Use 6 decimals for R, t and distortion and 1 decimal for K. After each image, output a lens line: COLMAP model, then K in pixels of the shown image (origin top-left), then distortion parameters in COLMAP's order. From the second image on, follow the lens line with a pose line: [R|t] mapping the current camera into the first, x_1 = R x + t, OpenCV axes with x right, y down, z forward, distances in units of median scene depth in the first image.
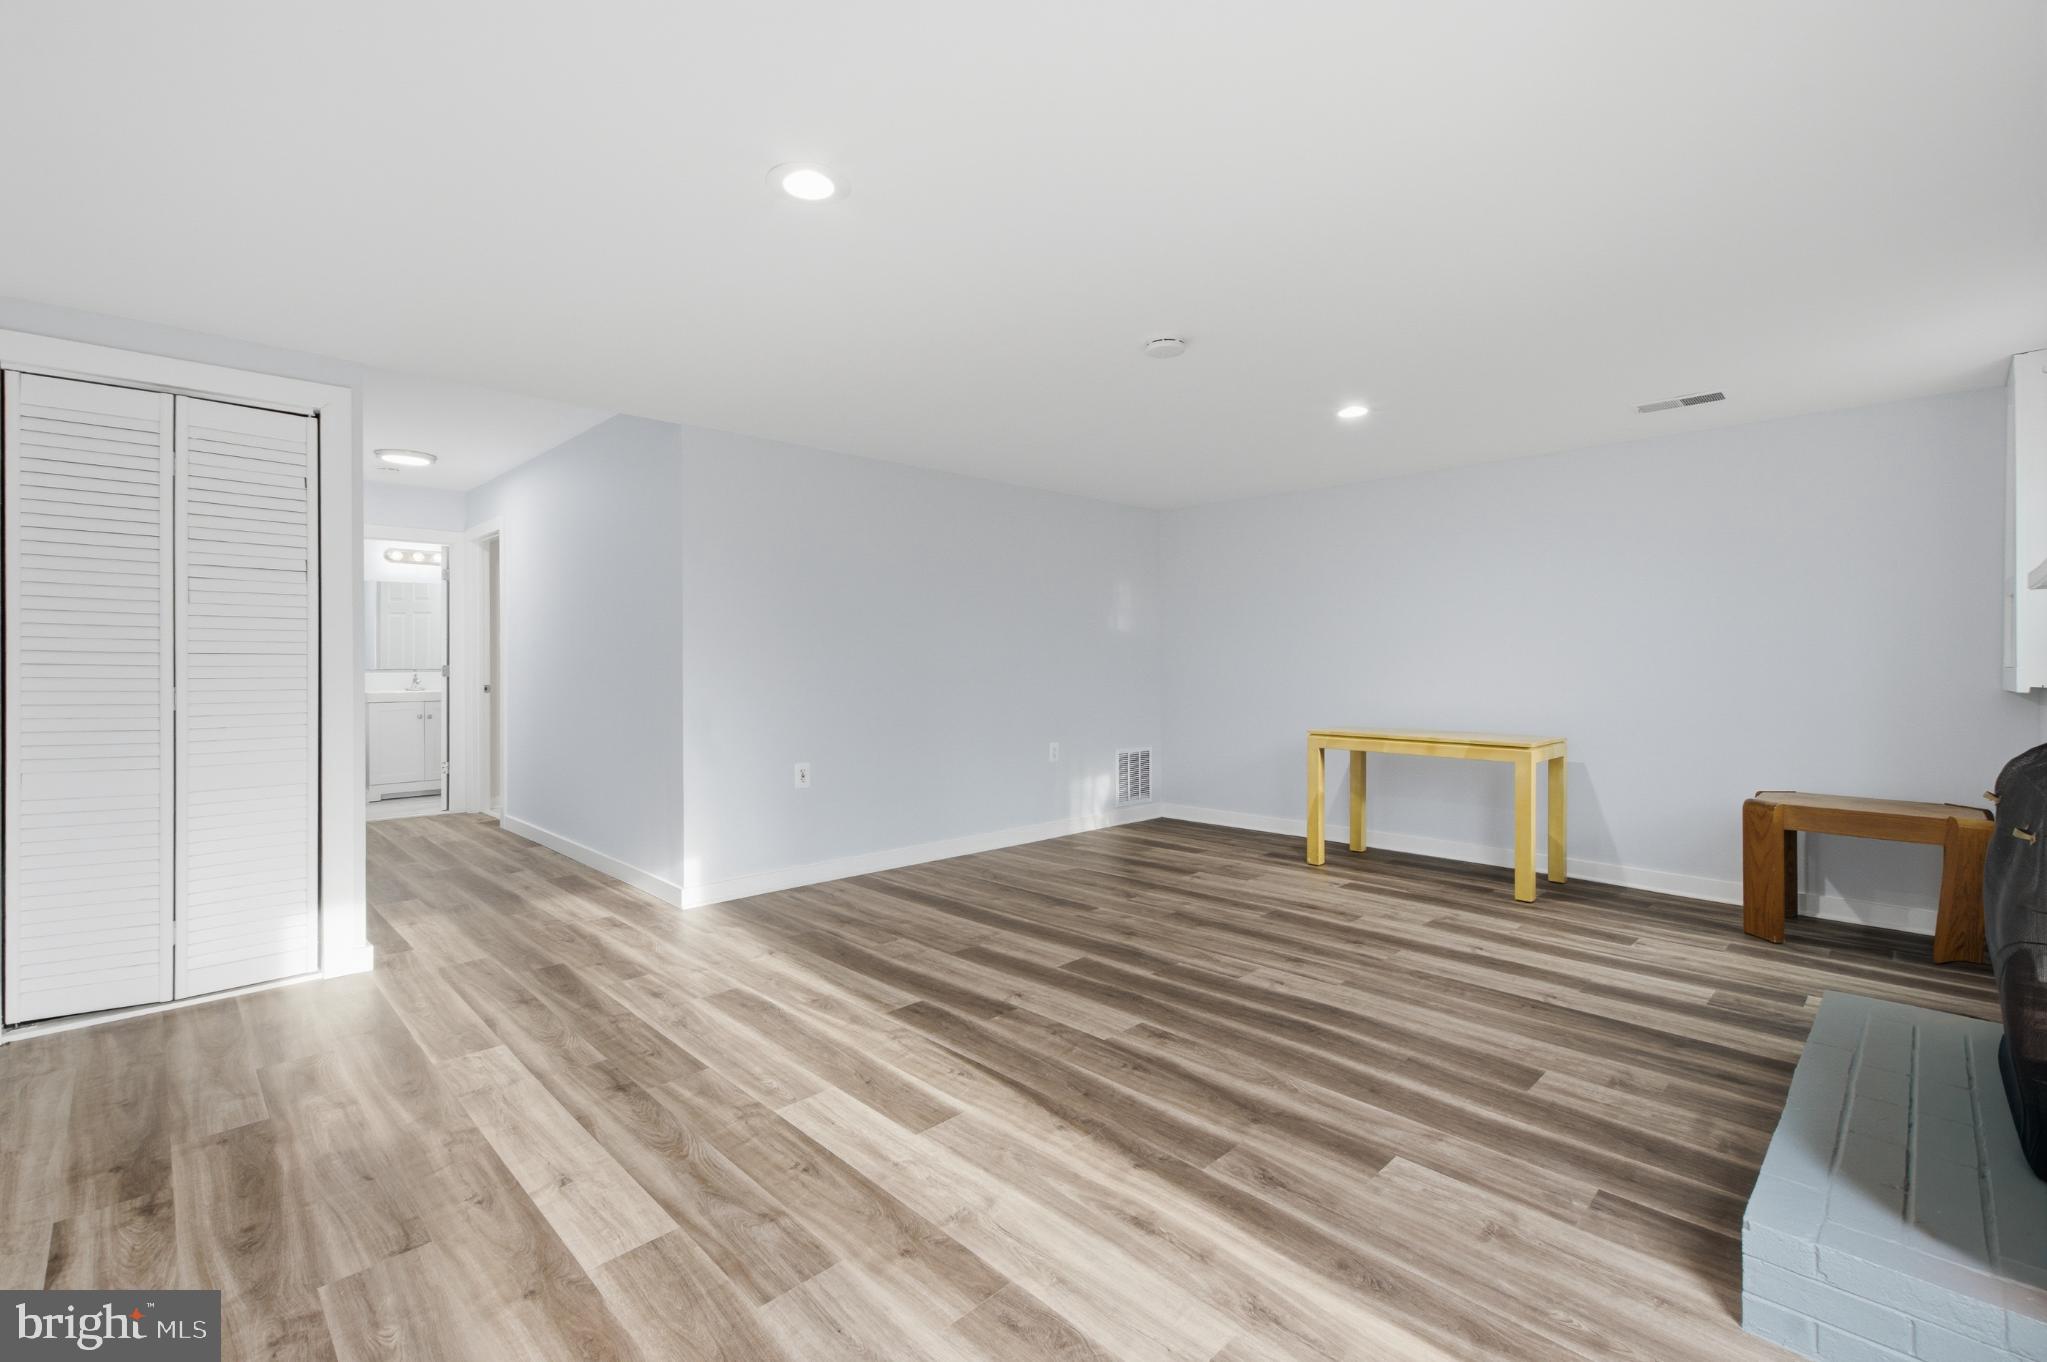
lens RADIAL K [[886.1, 0, 1004.3], [0, 886.1, 671.0], [0, 0, 1]] dist [0.010746, -0.000138]
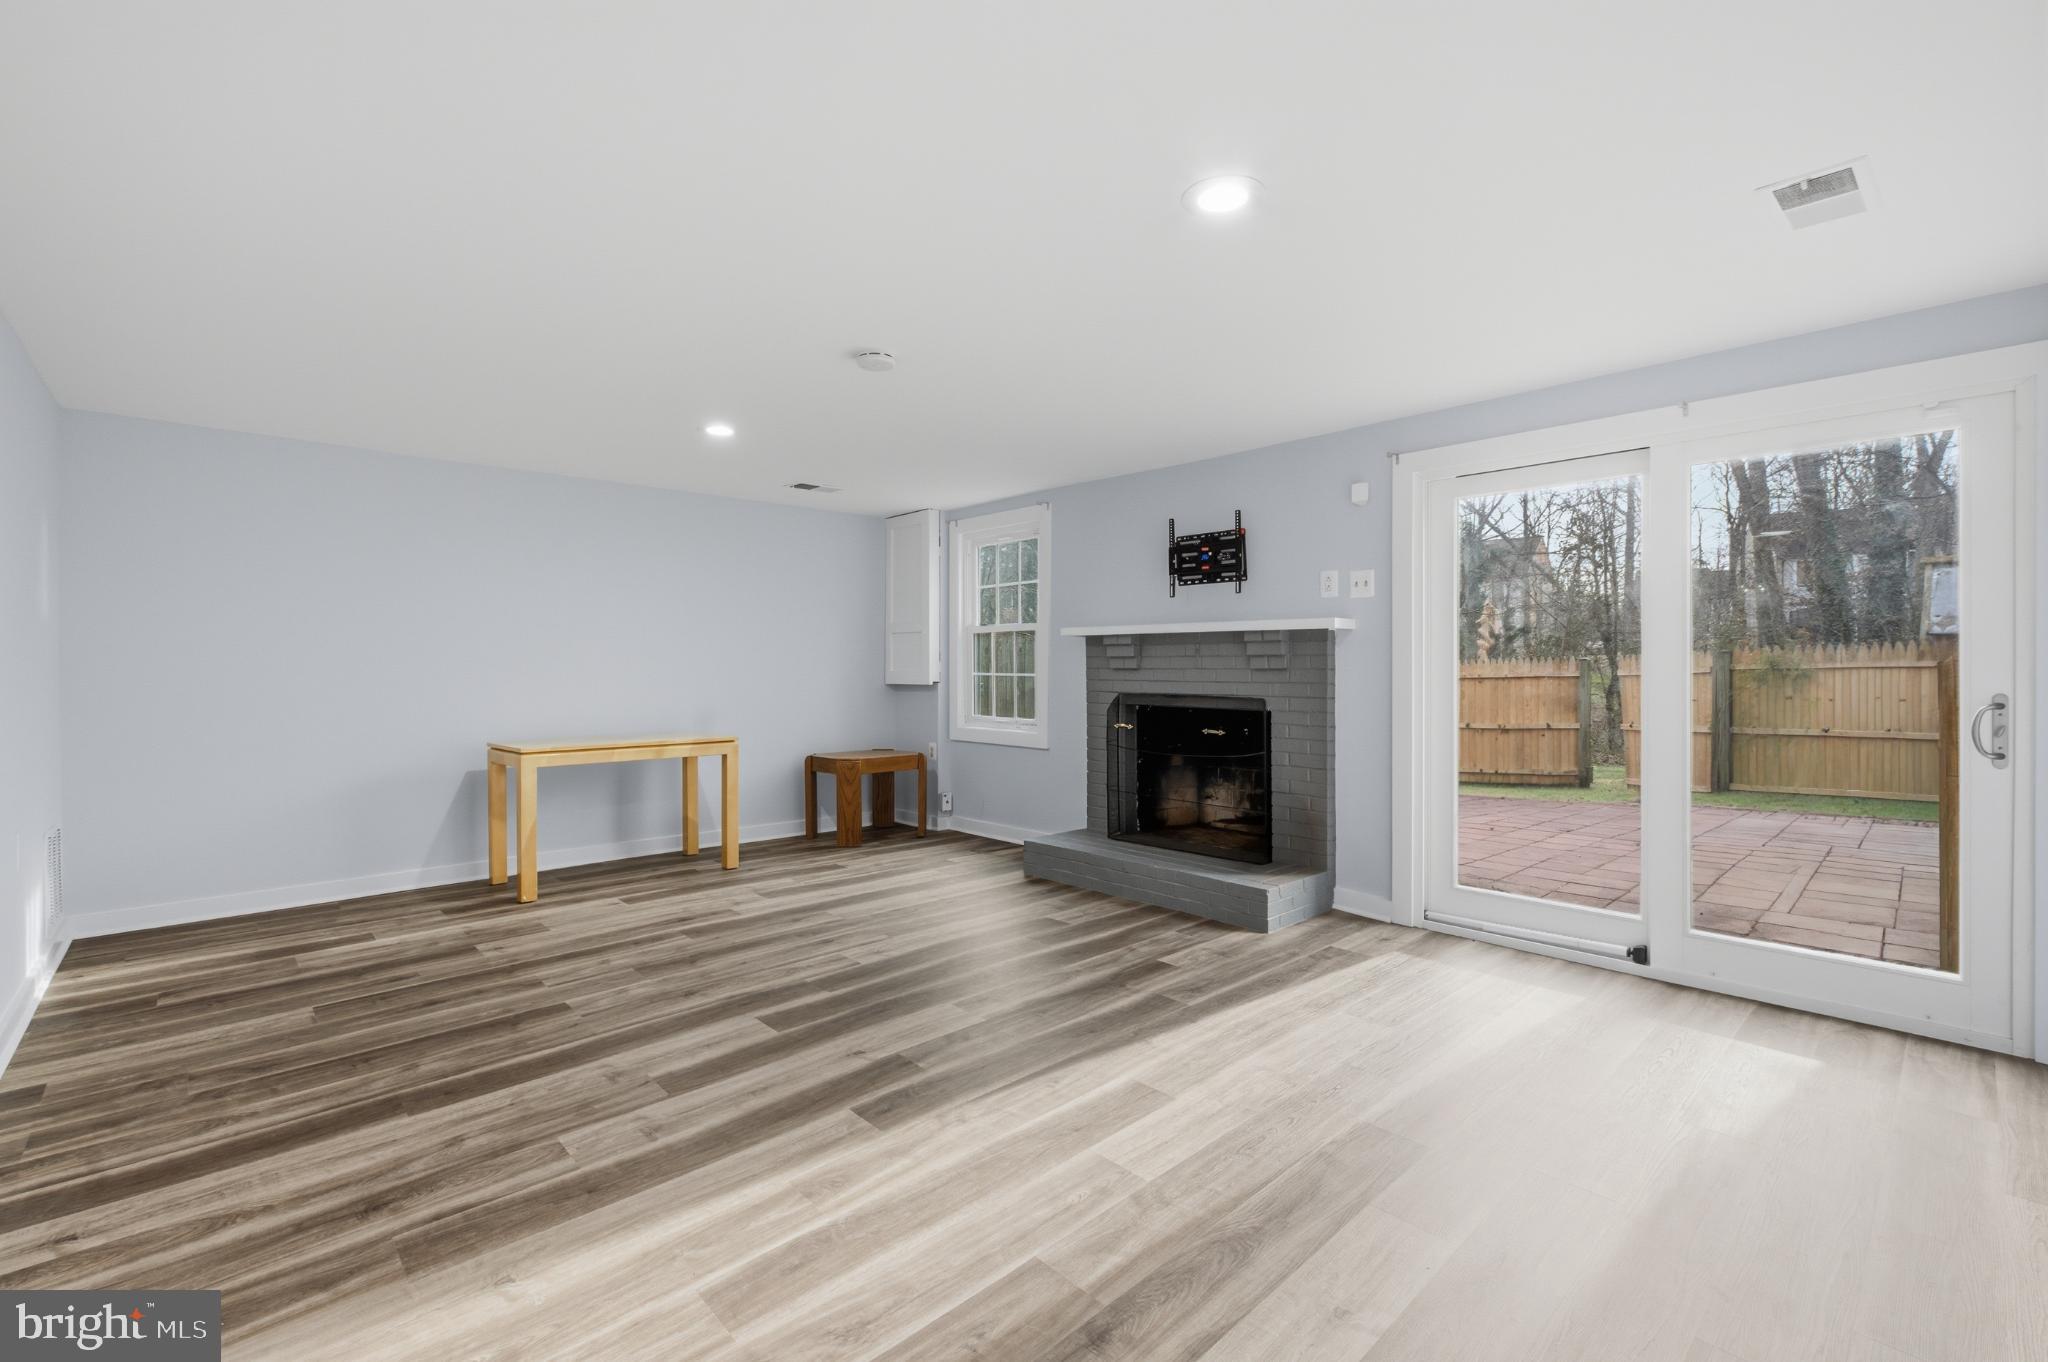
lens RADIAL K [[886.5, 0, 1005.6], [0, 886.5, 680.7], [0, 0, 1]] dist [0.010746, -0.000138]
pose [[0.019578, -0.008359, 0.999773, -0.800526], [0.006462, 0.999945, 0.008234, -0.005942], [-0.999787, 0.006299, 0.019631, 0.789378]]
